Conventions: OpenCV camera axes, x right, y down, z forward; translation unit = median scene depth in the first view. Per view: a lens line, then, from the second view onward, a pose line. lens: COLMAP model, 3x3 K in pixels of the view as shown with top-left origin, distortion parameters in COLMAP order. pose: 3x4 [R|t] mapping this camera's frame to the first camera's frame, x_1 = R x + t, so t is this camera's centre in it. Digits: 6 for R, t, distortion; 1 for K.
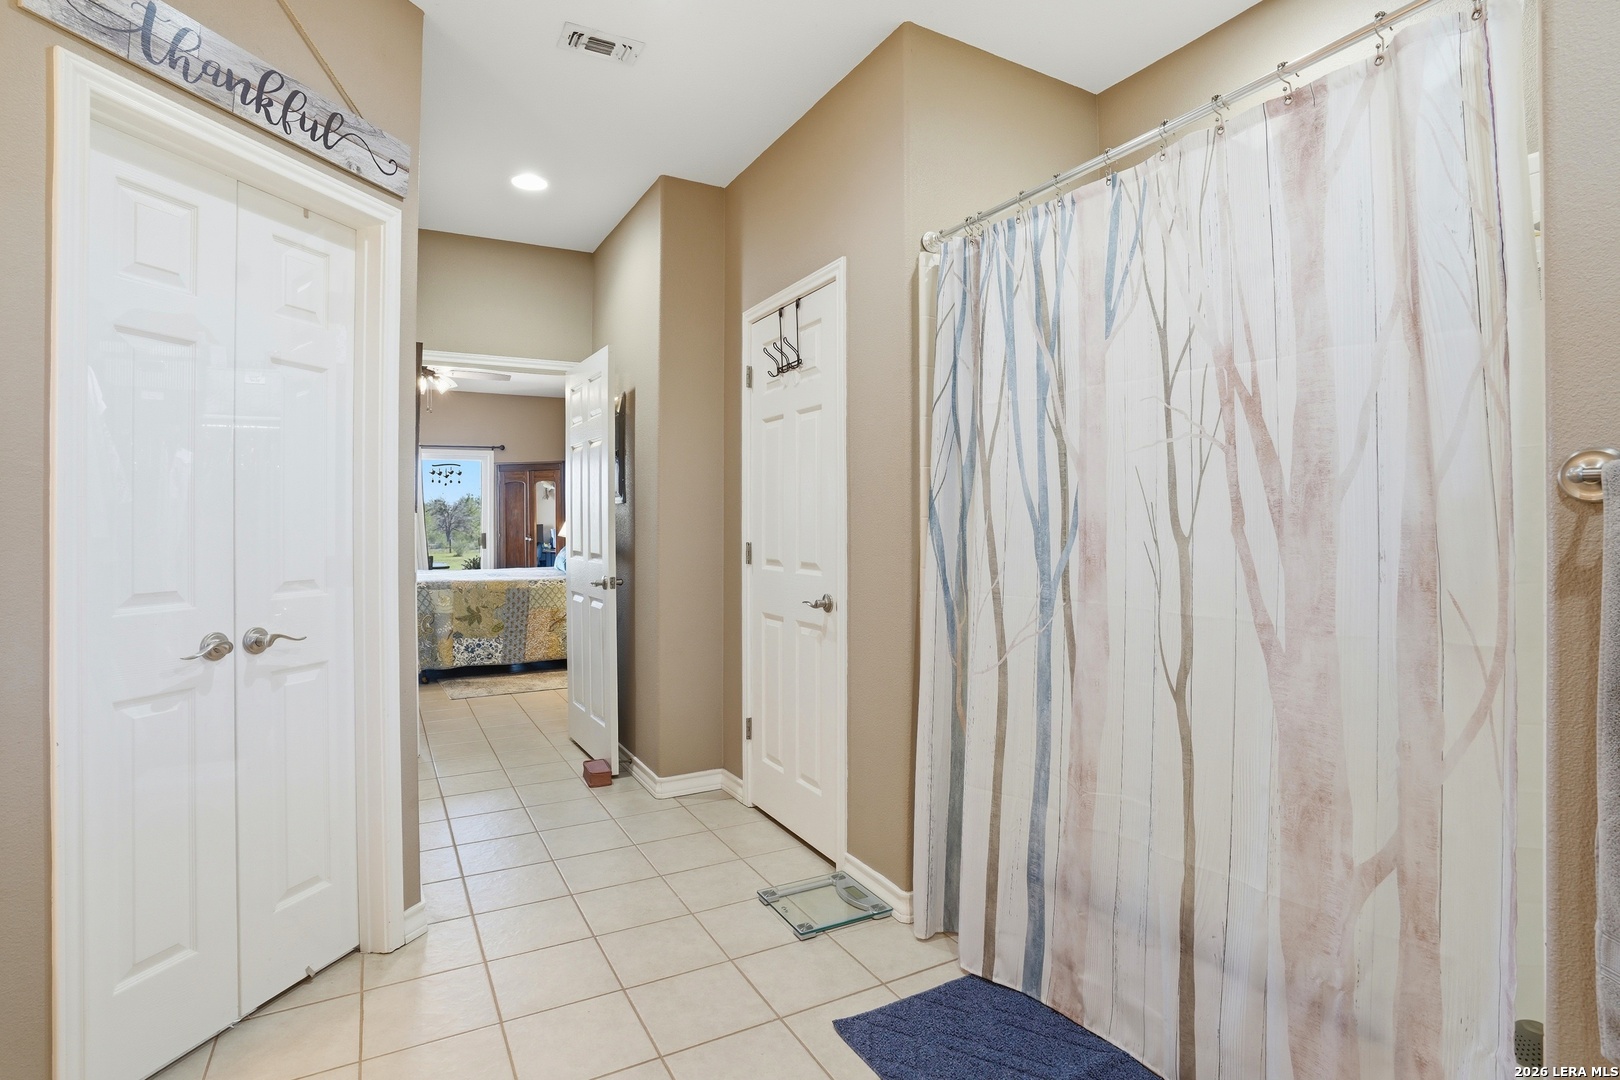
lens RADIAL K [[787.2, 0, 775.2], [0, 787.2, 524.8], [0, 0, 1]] dist [-0.017588, -0.000083]
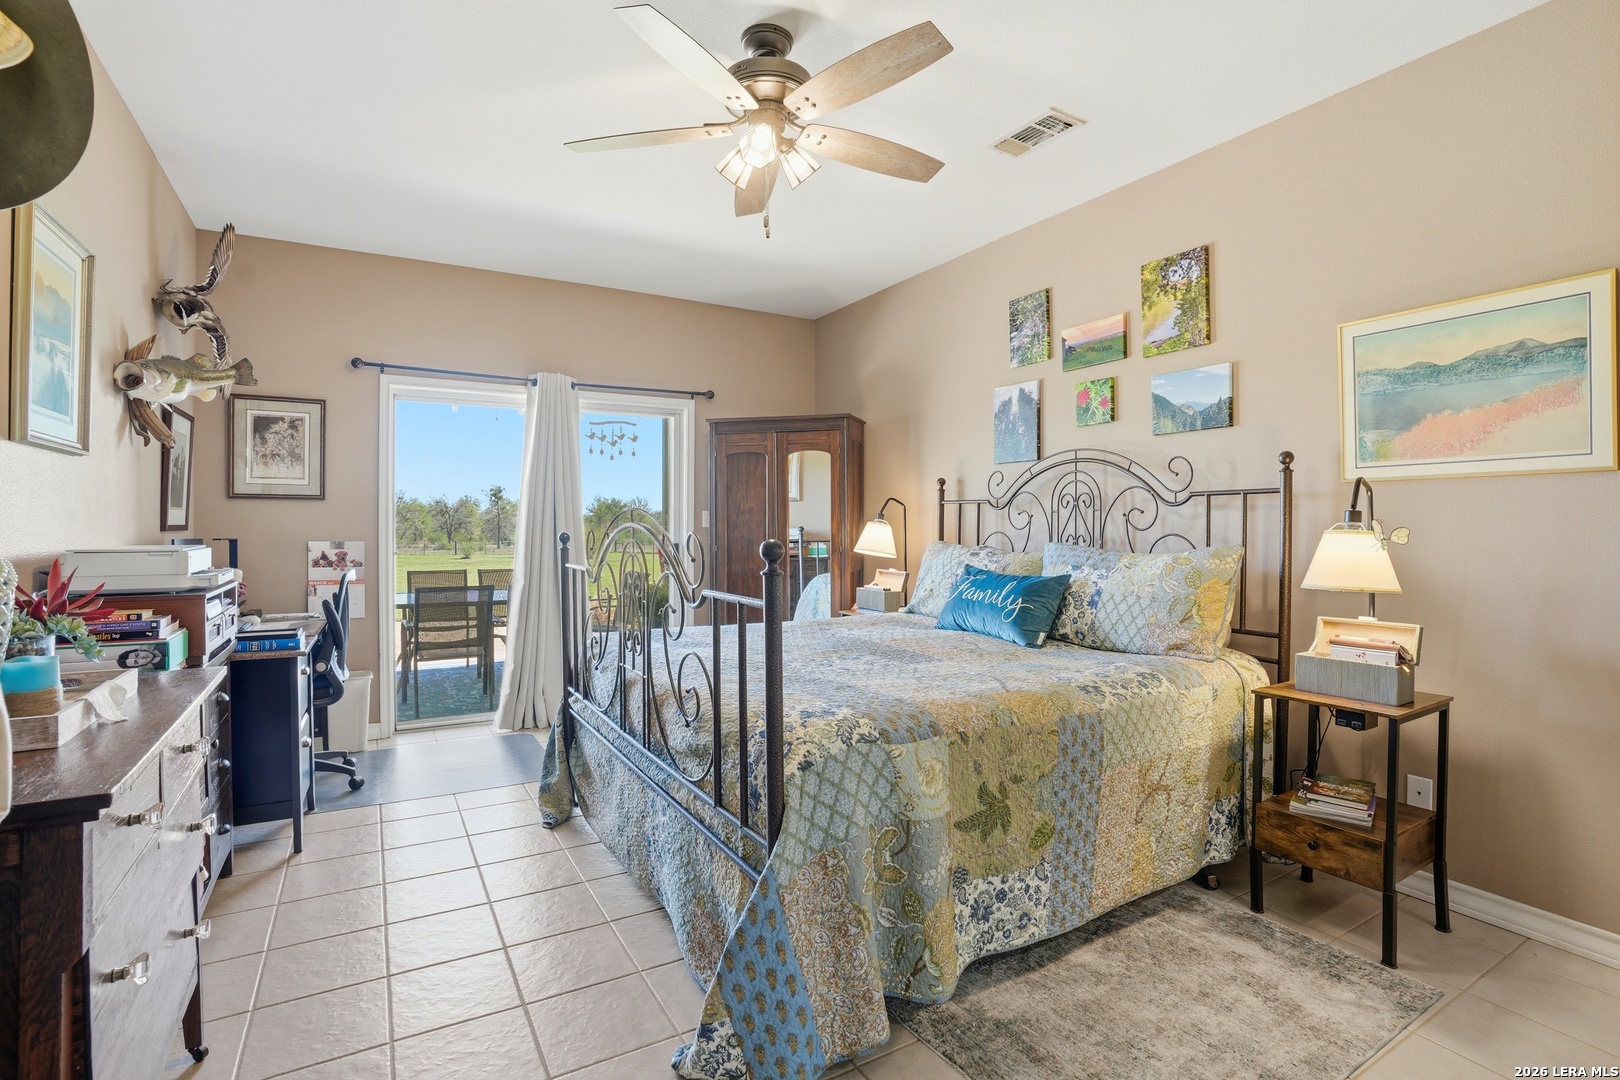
lens RADIAL K [[753.9, 0, 809.6], [0, 753.9, 534.4], [0, 0, 1]] dist [-0.046209, 0.005756]
pose [[0.998360, 0.004261, 0.057086, -0.473192], [-0.004904, 0.999926, 0.011135, -0.002842], [-0.057034, -0.011397, 0.998307, 0.684314]]
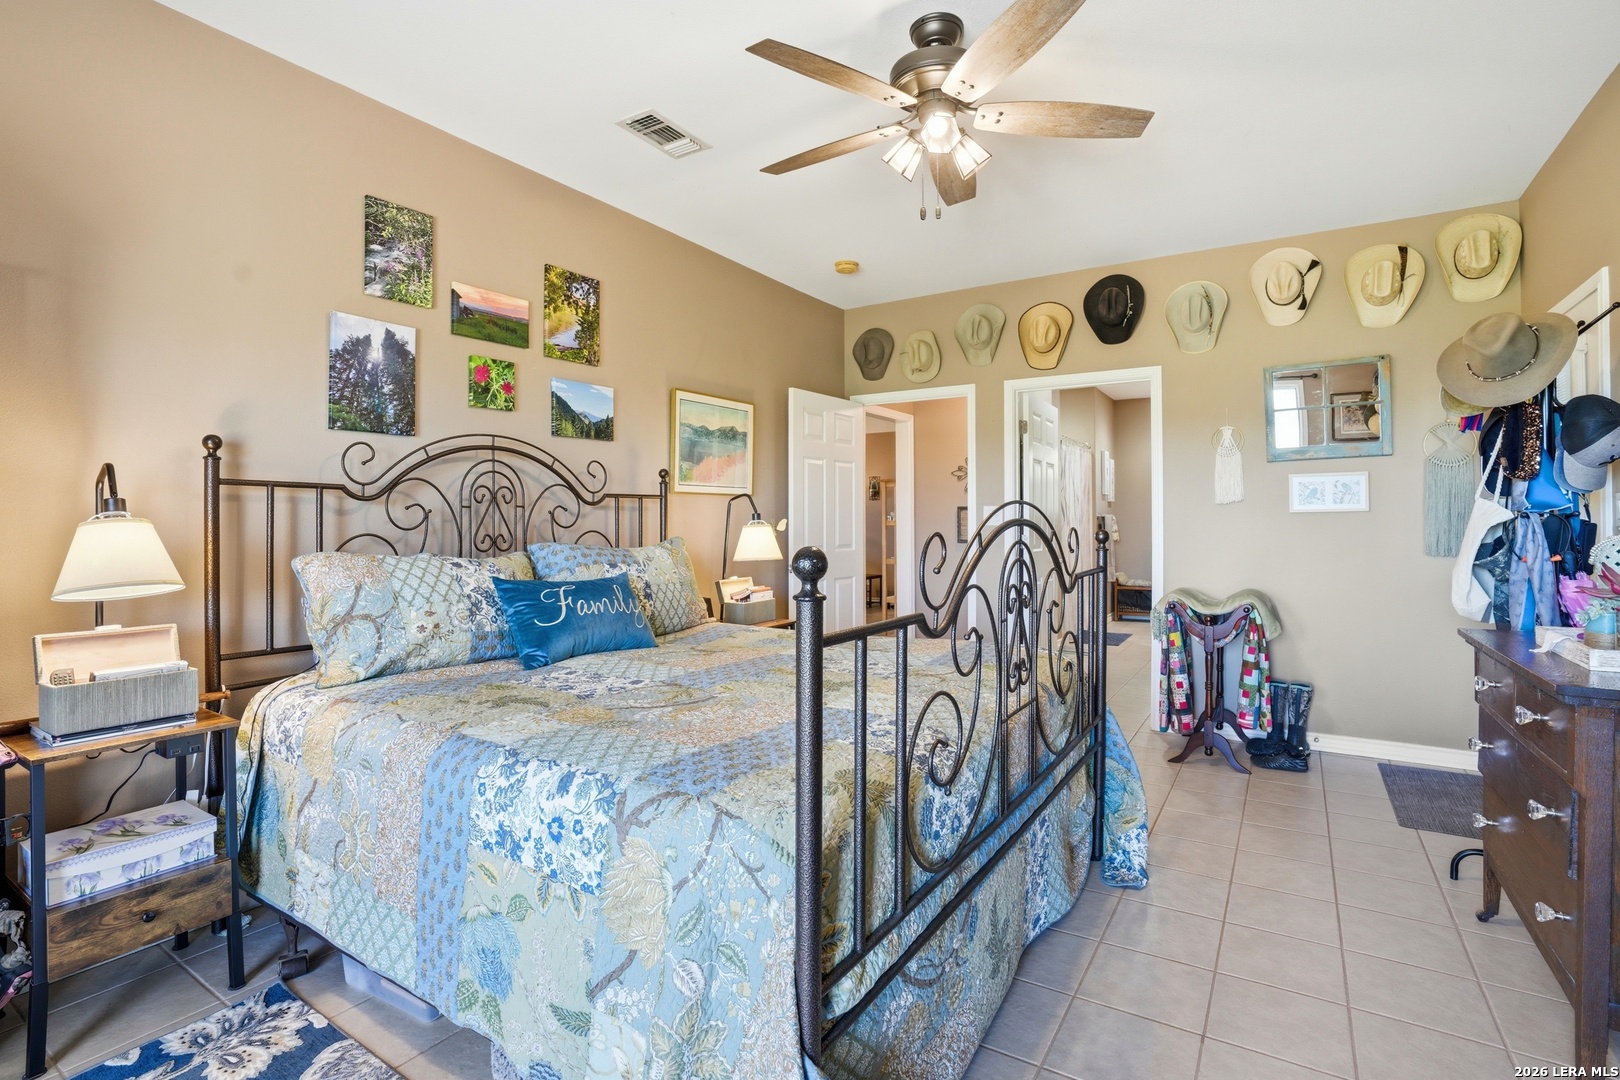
lens RADIAL K [[753.9, 0, 808.2], [0, 753.9, 529.7], [0, 0, 1]] dist [-0.046209, 0.005756]
pose [[-0.481665, -0.007326, 0.876325, -0.684425], [0.003233, 0.999943, 0.010136, -0.003995], [-0.876349, 0.007715, -0.481614, 1.125865]]
